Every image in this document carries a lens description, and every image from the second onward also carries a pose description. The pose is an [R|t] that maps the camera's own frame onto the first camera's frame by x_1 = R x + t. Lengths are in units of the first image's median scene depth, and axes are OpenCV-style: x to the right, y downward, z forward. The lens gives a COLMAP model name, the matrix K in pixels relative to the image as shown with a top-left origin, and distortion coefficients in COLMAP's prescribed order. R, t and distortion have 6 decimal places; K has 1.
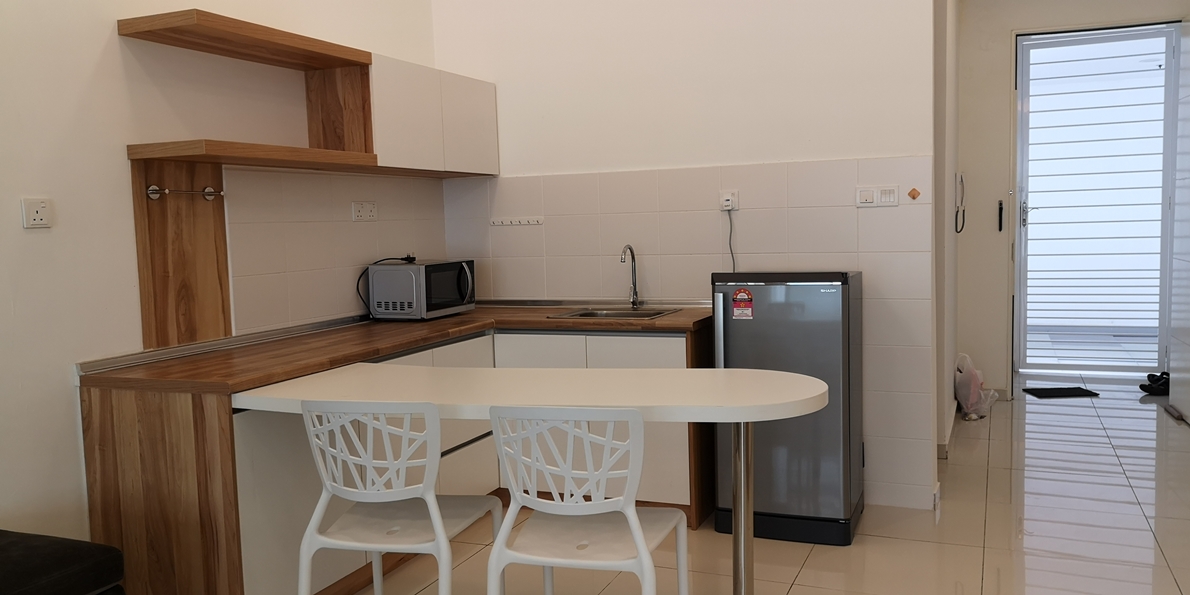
lens RADIAL K [[966.8, 0, 592.9], [0, 966.8, 286.8], [0, 0, 1]] dist [0.090905, -0.155157]
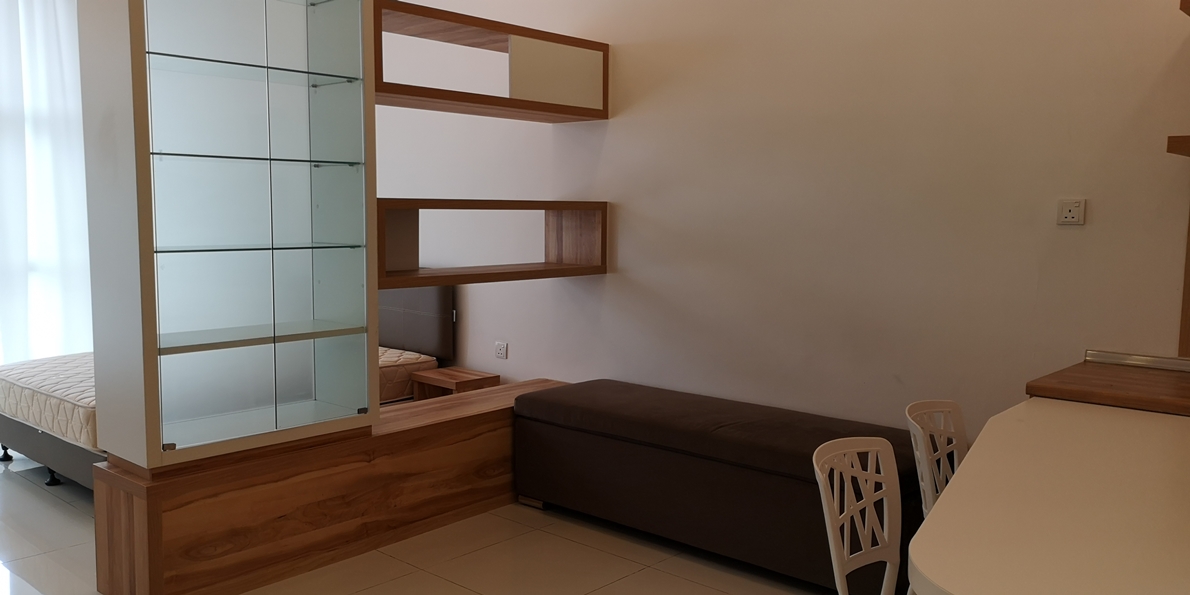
lens RADIAL K [[966.8, 0, 592.9], [0, 966.8, 286.8], [0, 0, 1]] dist [0.090905, -0.155157]
pose [[-0.343362, 0.101904, -0.933658, 0.208354], [-0.071467, 0.988379, 0.134160, -0.030318], [0.936480, 0.112791, -0.332089, 0.257180]]
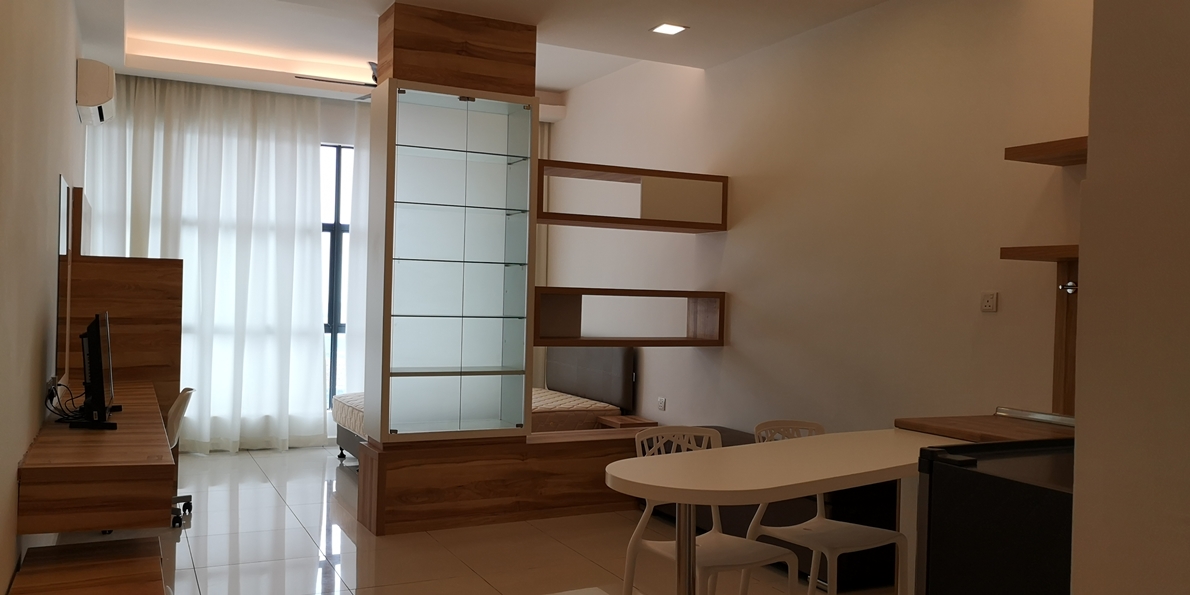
lens RADIAL K [[966.8, 0, 592.9], [0, 966.8, 286.8], [0, 0, 1]] dist [0.090905, -0.155157]
pose [[-0.662839, 0.004220, -0.748750, 0.291445], [-0.063549, 0.996059, 0.061872, -0.045607], [0.746061, 0.088593, -0.659958, 0.457757]]
